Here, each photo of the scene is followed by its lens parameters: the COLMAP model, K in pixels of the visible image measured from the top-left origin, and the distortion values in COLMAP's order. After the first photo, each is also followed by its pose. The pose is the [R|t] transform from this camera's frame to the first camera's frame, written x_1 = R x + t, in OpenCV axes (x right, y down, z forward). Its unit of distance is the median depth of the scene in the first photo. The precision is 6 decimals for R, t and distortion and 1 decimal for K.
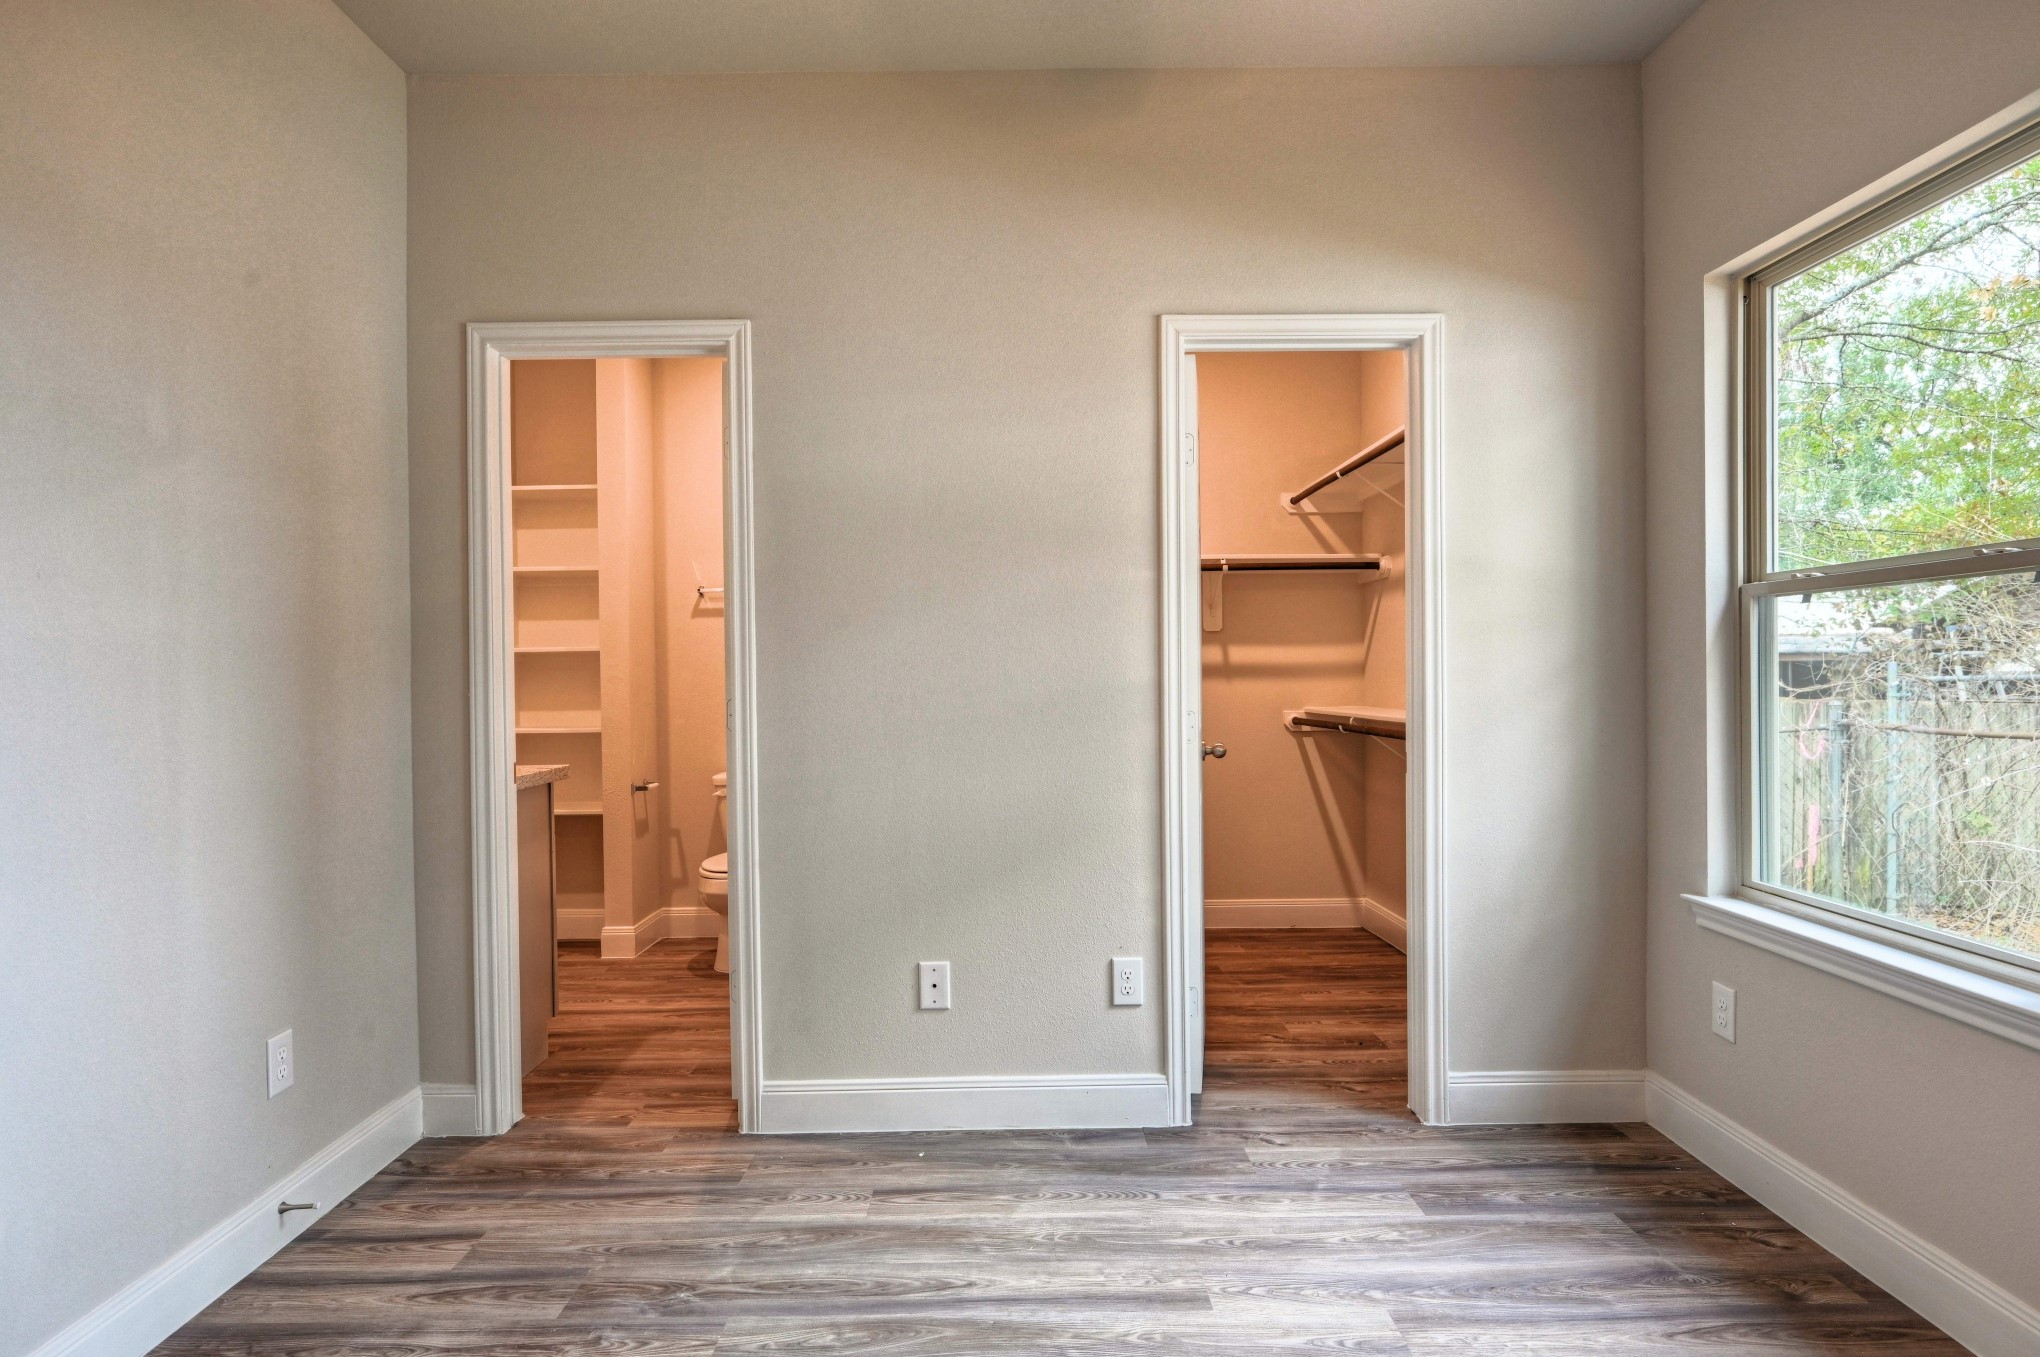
lens RADIAL K [[1096.7, 0, 1011.2], [0, 1096.7, 679.0], [0, 0, 1]] dist [-0.002202, -0.002014]
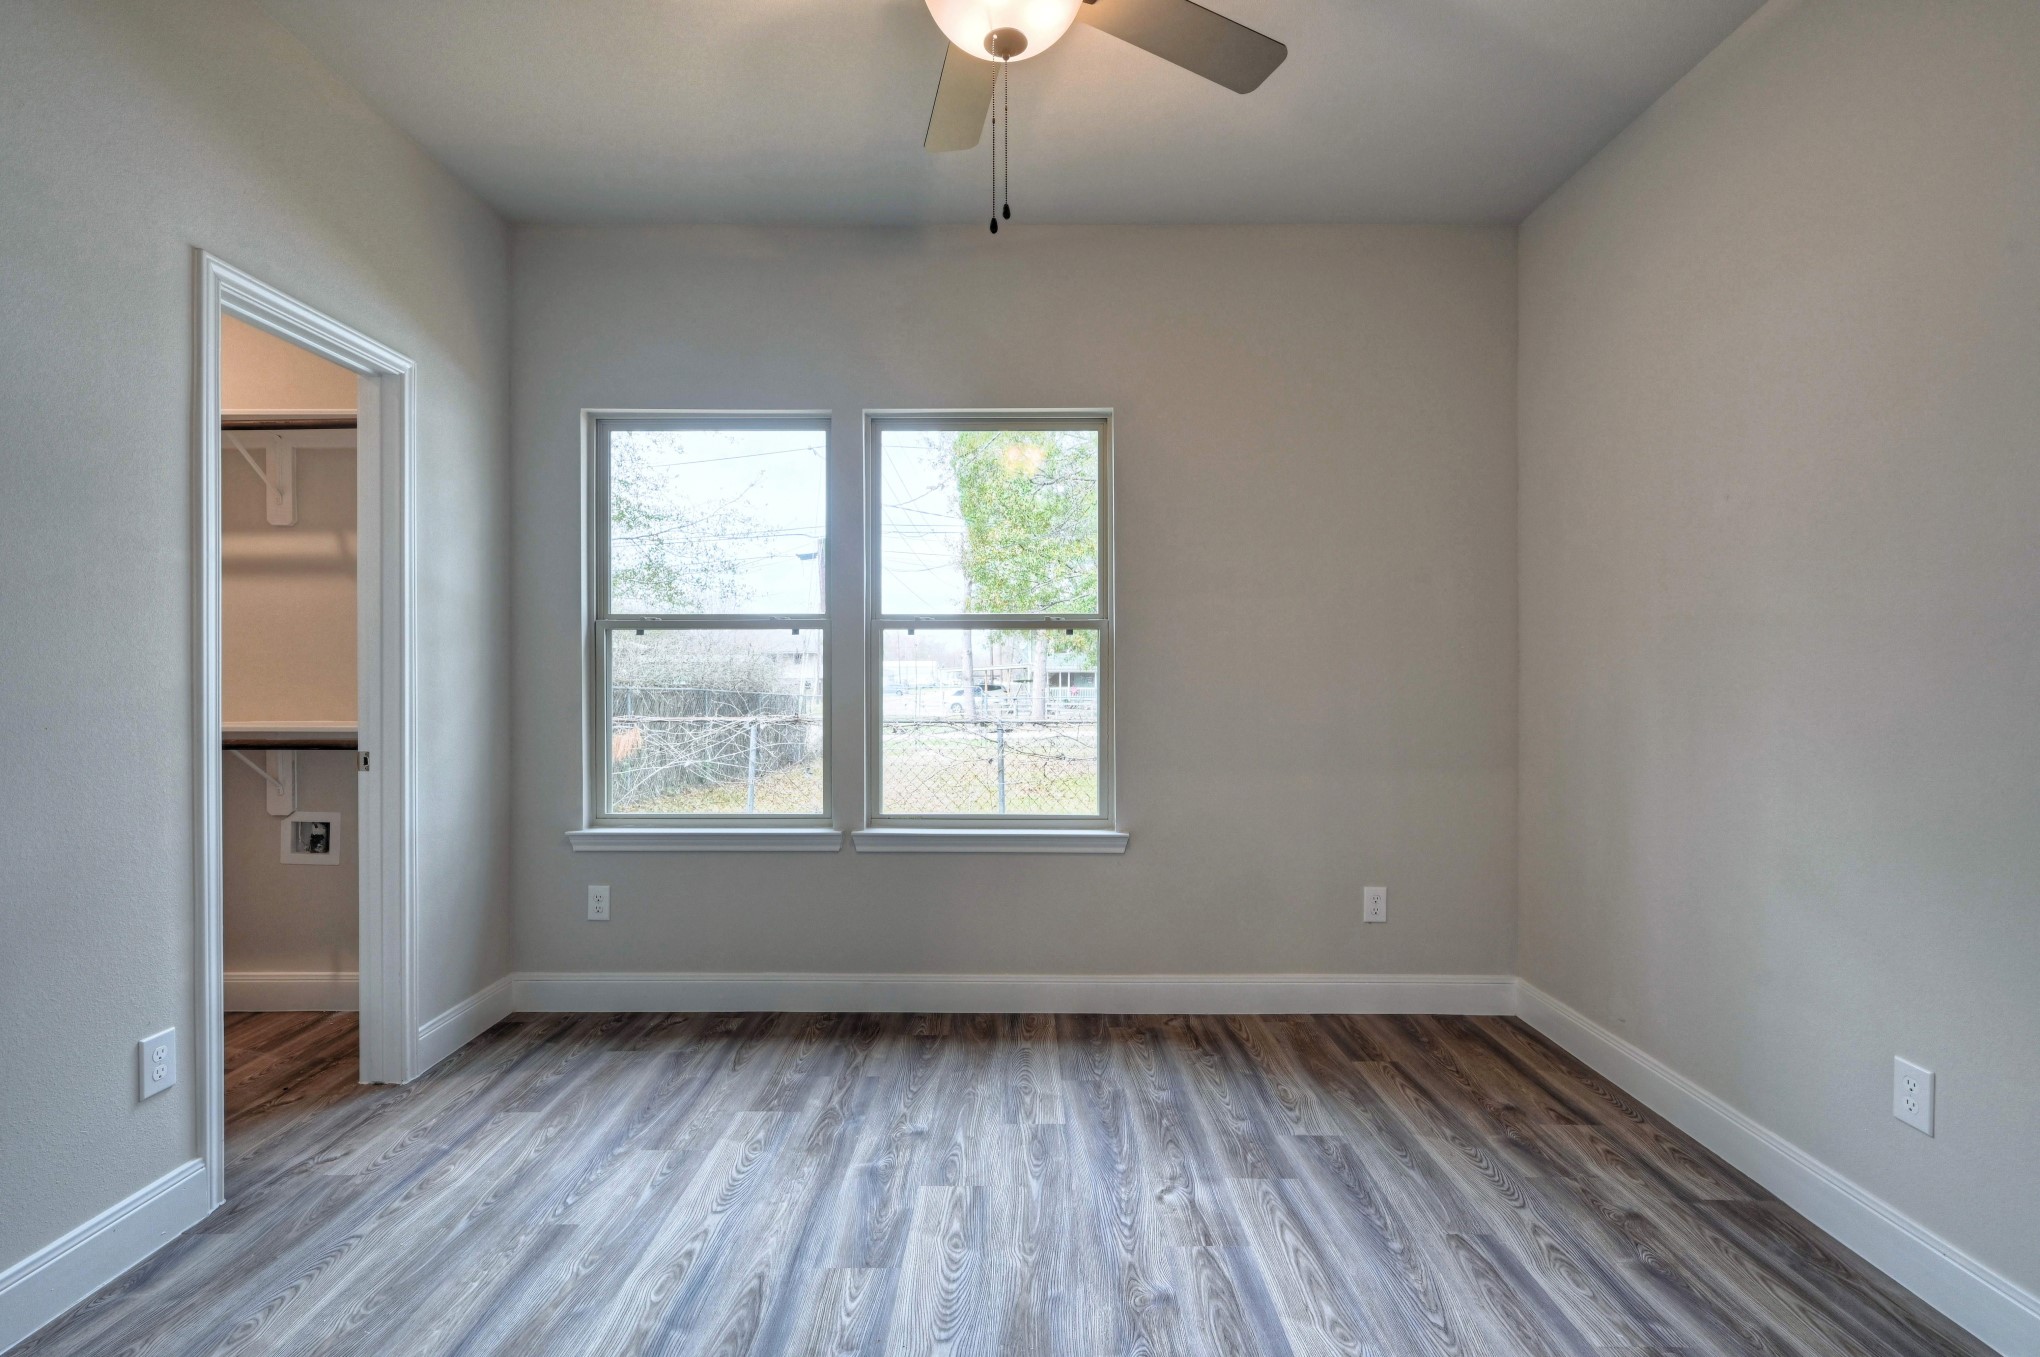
lens RADIAL K [[916.9, 0, 1018.4], [0, 916.9, 682.1], [0, 0, 1]] dist [-0.000151, 0.000581]
pose [[0.023888, -0.000662, 0.999714, -0.608794], [0.008679, 0.999962, 0.000455, 0.004503], [-0.999677, 0.008666, 0.023893, 0.398802]]
